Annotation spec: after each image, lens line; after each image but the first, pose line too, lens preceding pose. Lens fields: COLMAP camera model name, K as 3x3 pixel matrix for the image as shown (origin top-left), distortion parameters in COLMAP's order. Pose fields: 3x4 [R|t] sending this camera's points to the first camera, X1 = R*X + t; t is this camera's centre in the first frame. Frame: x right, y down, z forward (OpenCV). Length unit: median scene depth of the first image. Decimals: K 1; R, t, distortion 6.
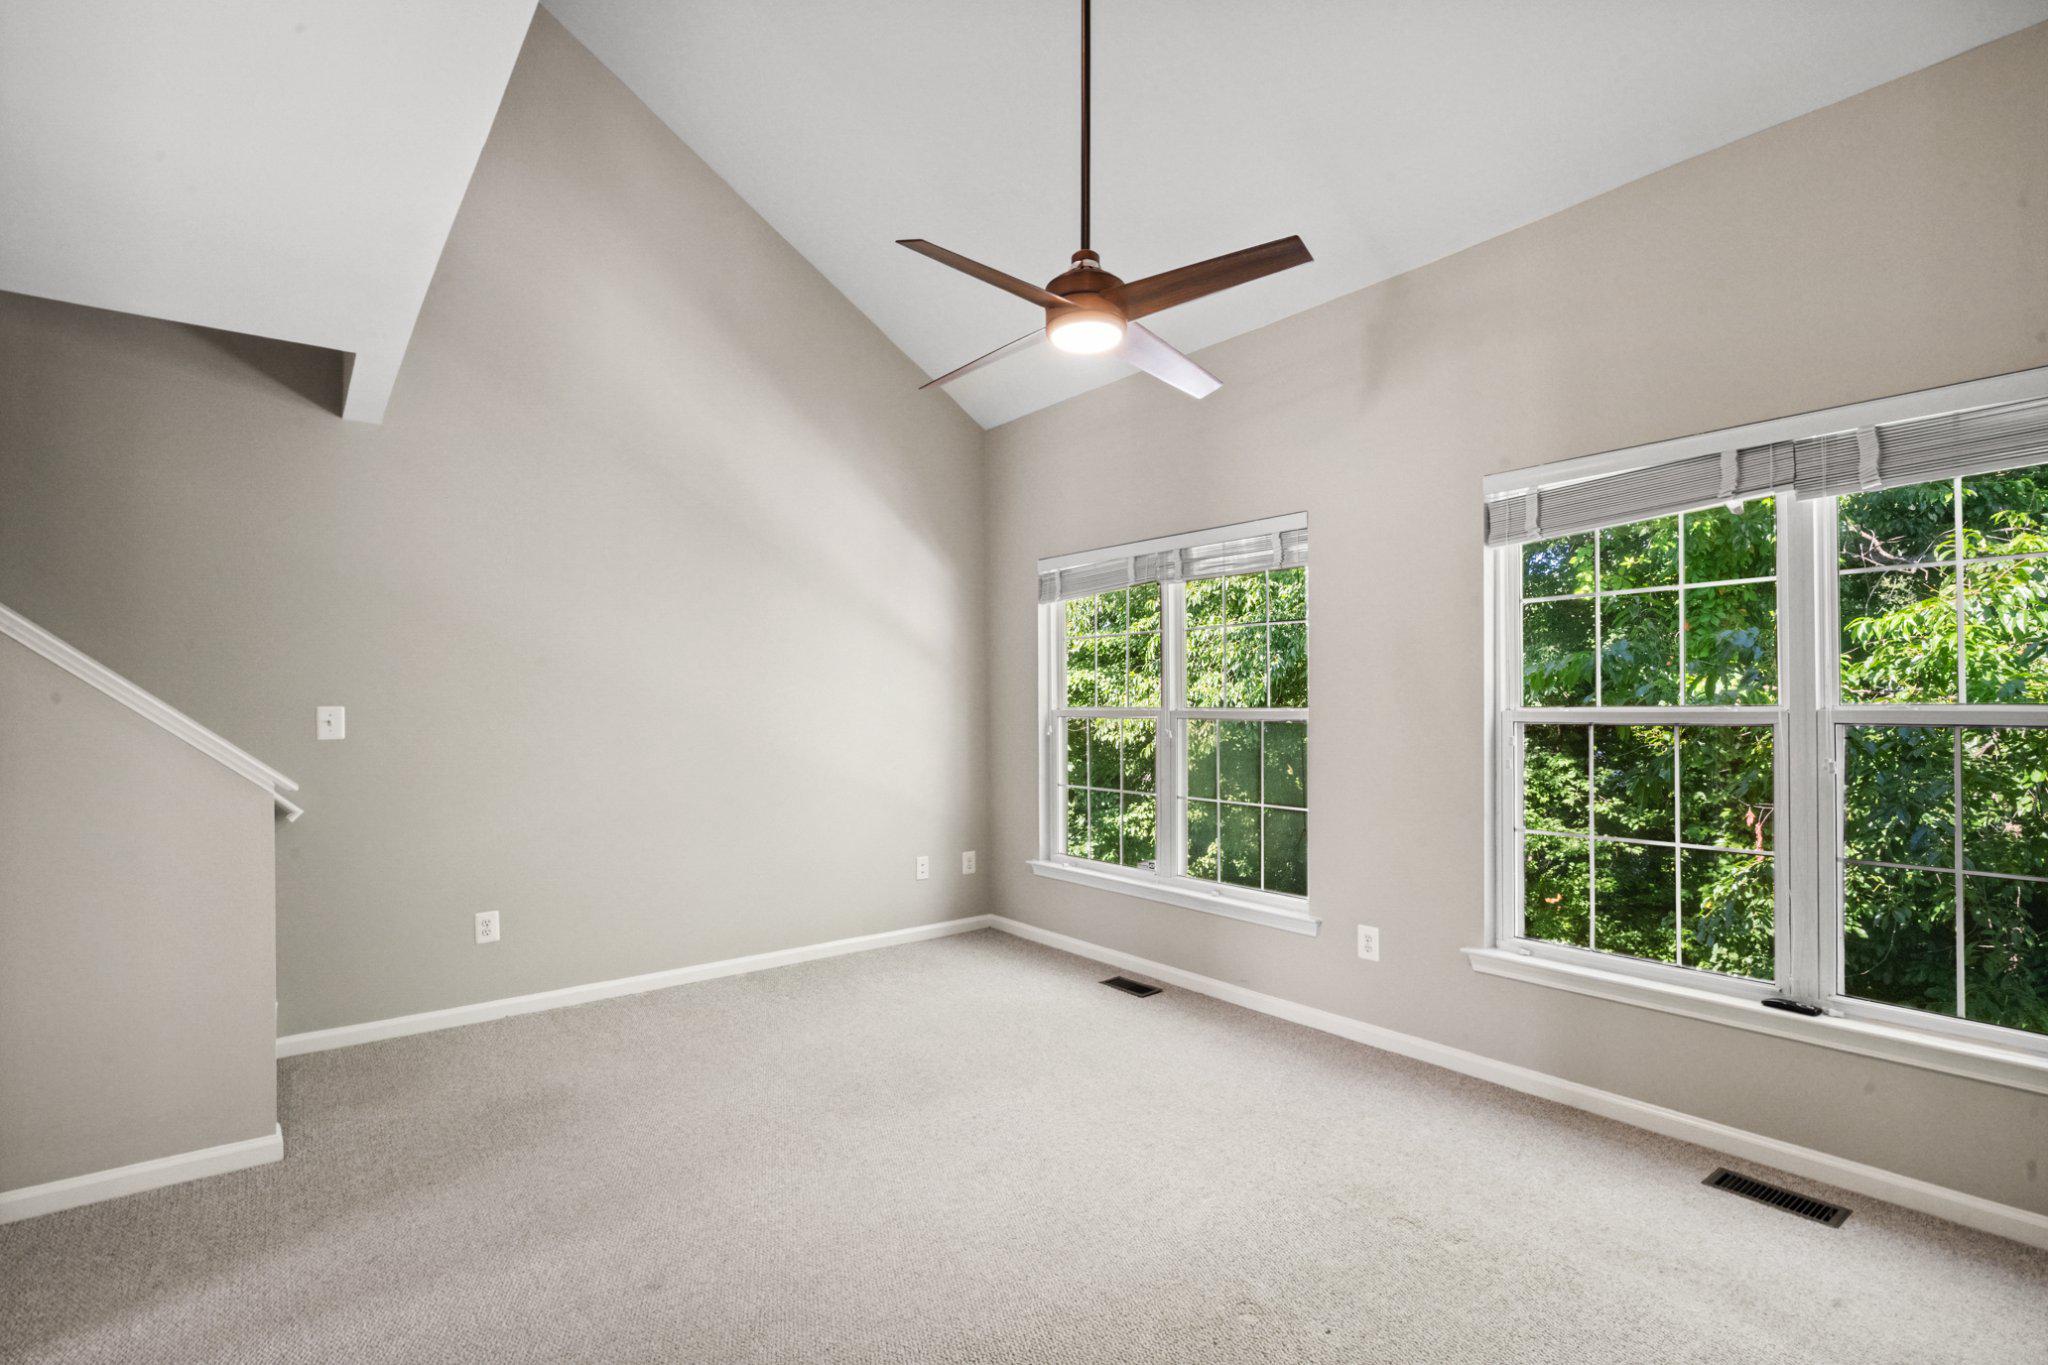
lens RADIAL K [[965.7, 0, 1025.0], [0, 965.7, 709.1], [0, 0, 1]] dist [0.000948, 0.000154]
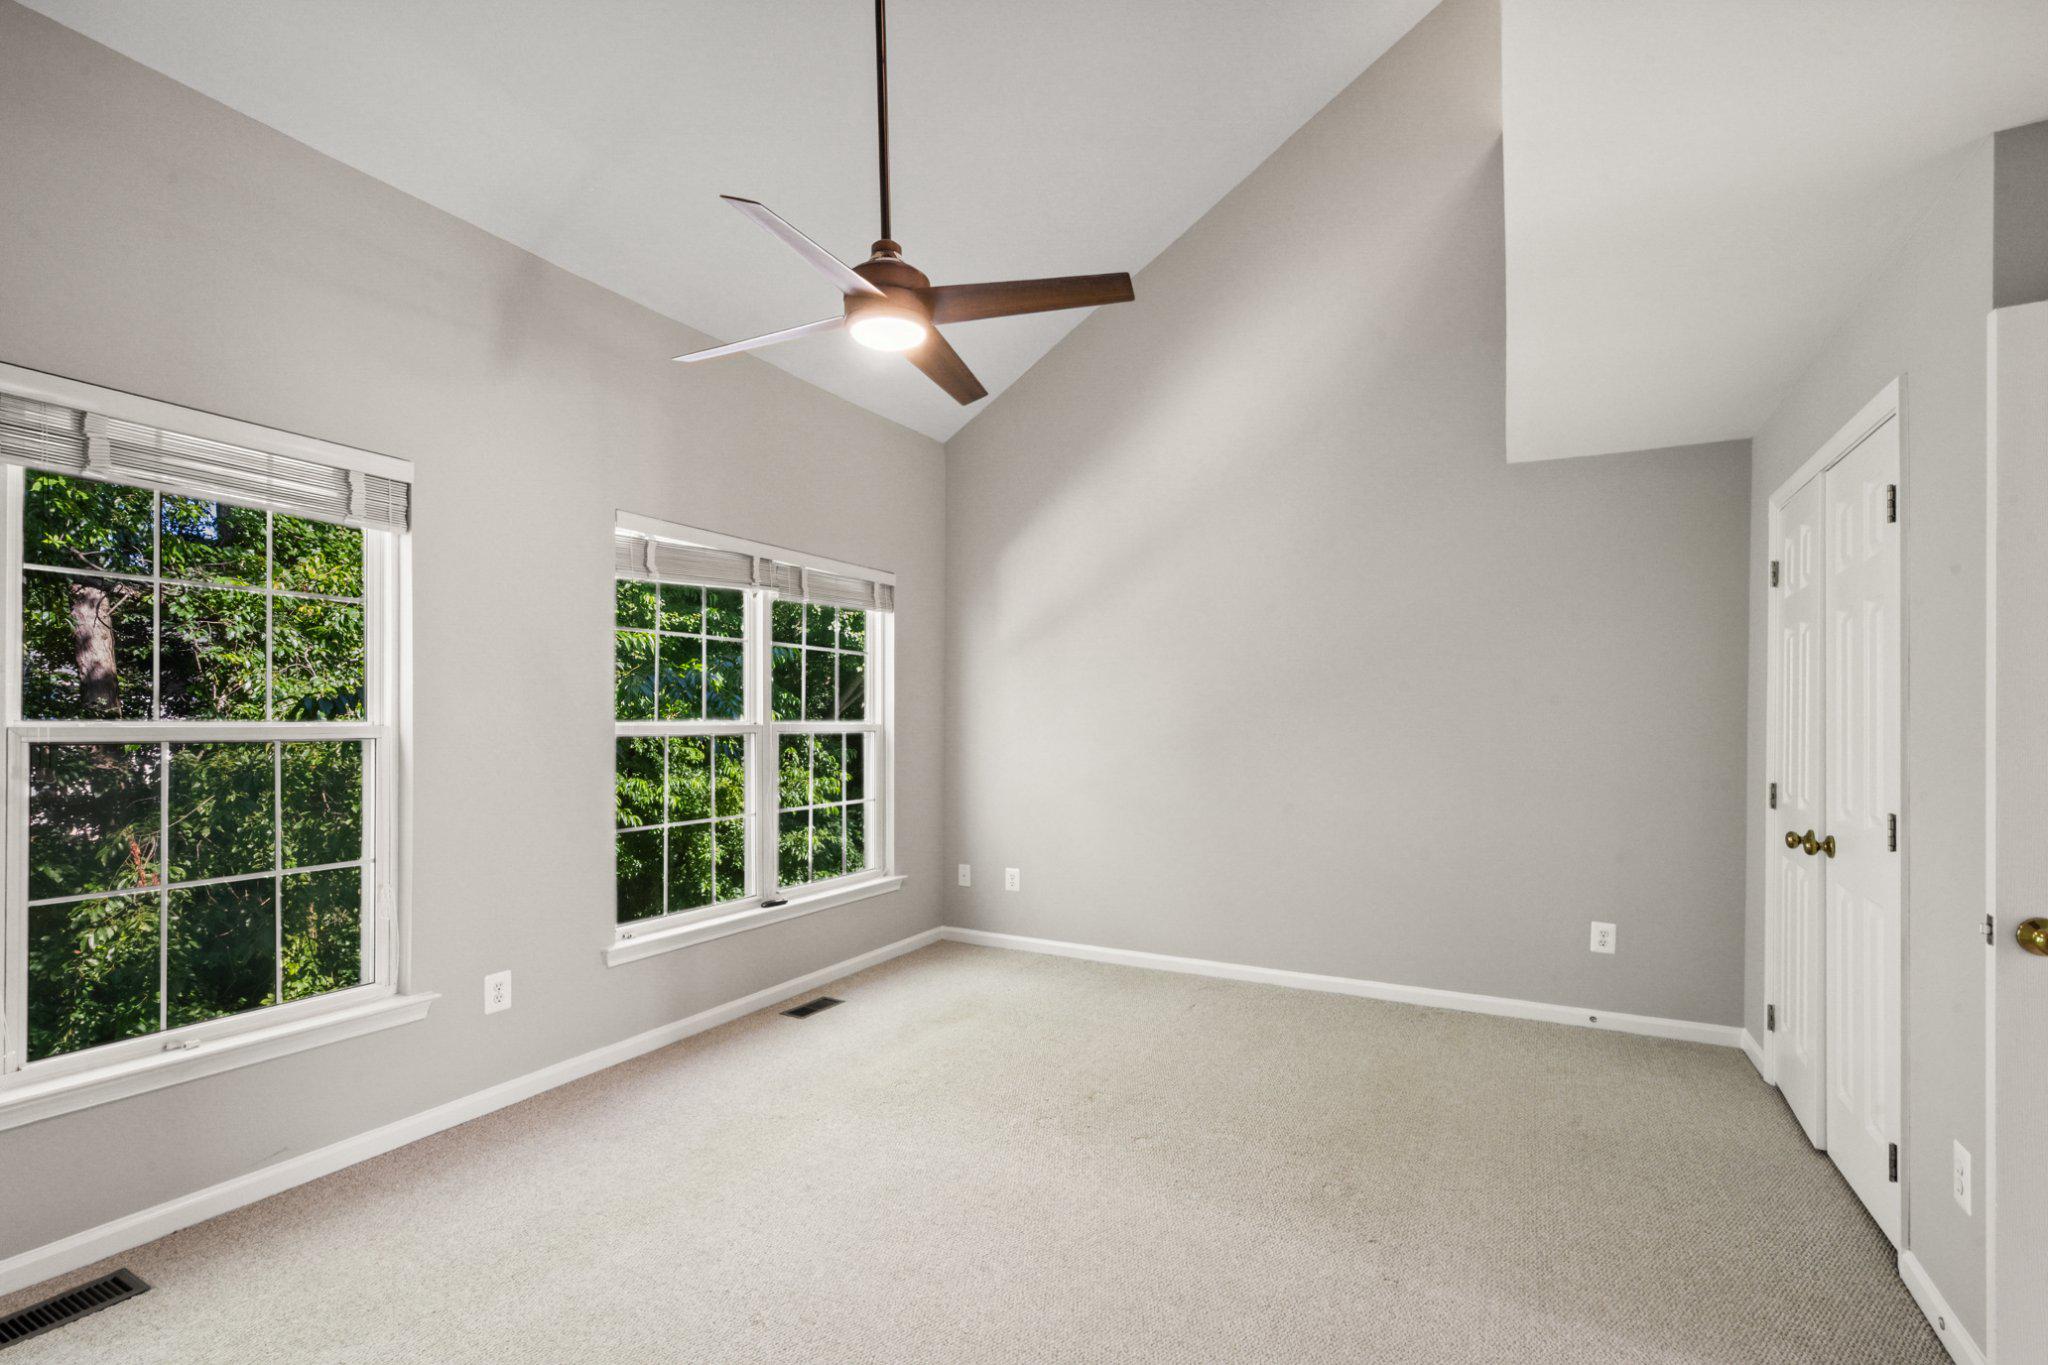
lens RADIAL K [[937.1, 0, 1028.6], [0, 937.1, 723.0], [0, 0, 1]] dist [0.005084, -0.000035]
pose [[-0.415816, 0.001666, 0.909447, -0.734034], [0.002459, 0.999997, -0.000708, 0.002068], [-0.909446, 0.001942, -0.415818, 1.098538]]
